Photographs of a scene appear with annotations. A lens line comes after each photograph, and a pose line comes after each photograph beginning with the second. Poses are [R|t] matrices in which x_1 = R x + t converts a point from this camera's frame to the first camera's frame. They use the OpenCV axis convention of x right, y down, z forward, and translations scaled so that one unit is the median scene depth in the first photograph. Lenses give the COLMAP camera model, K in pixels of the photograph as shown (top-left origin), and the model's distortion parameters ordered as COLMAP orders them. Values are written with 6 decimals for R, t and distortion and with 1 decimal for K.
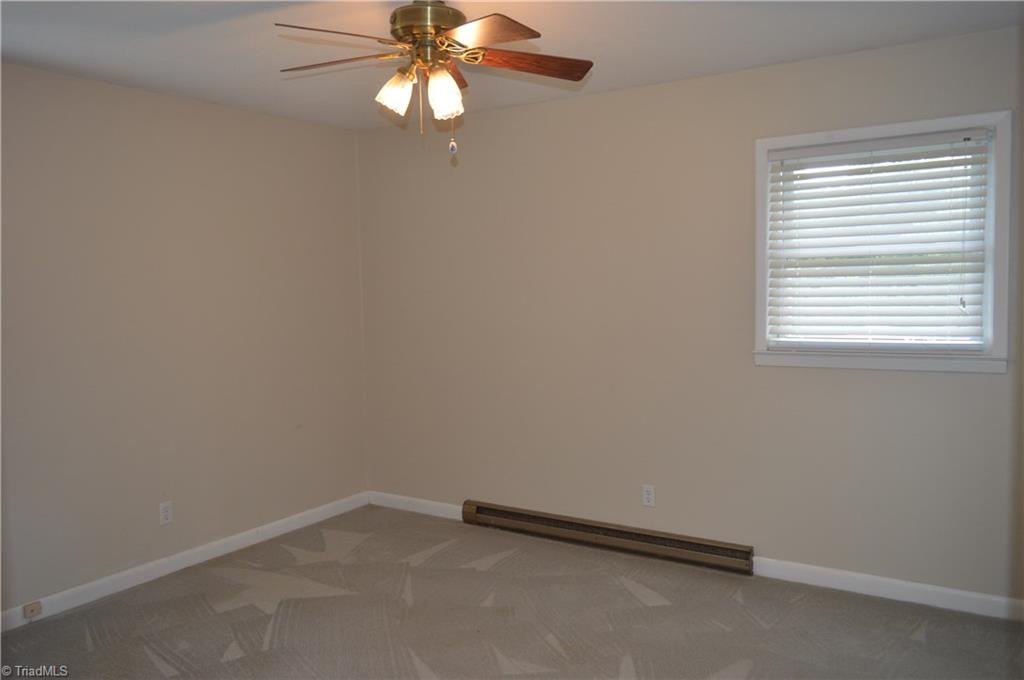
lens RADIAL K [[646.1, 0, 512.1], [0, 646.1, 312.2], [0, 0, 1]] dist [0.001223, 0.000913]
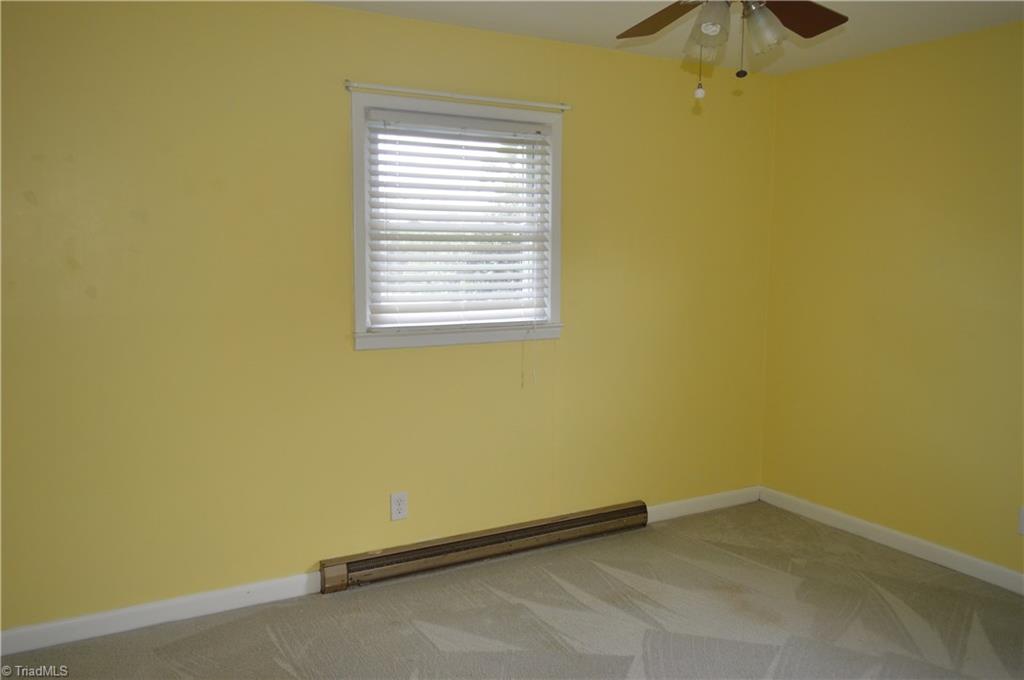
lens RADIAL K [[797.1, 0, 510.2], [0, 797.1, 333.4], [0, 0, 1]] dist [-0.026911, 0.010036]
pose [[0.541409, -0.062668, 0.838421, -0.512362], [0.022958, 0.997948, 0.059767, -0.001189], [-0.840446, -0.013110, 0.541737, 0.282179]]
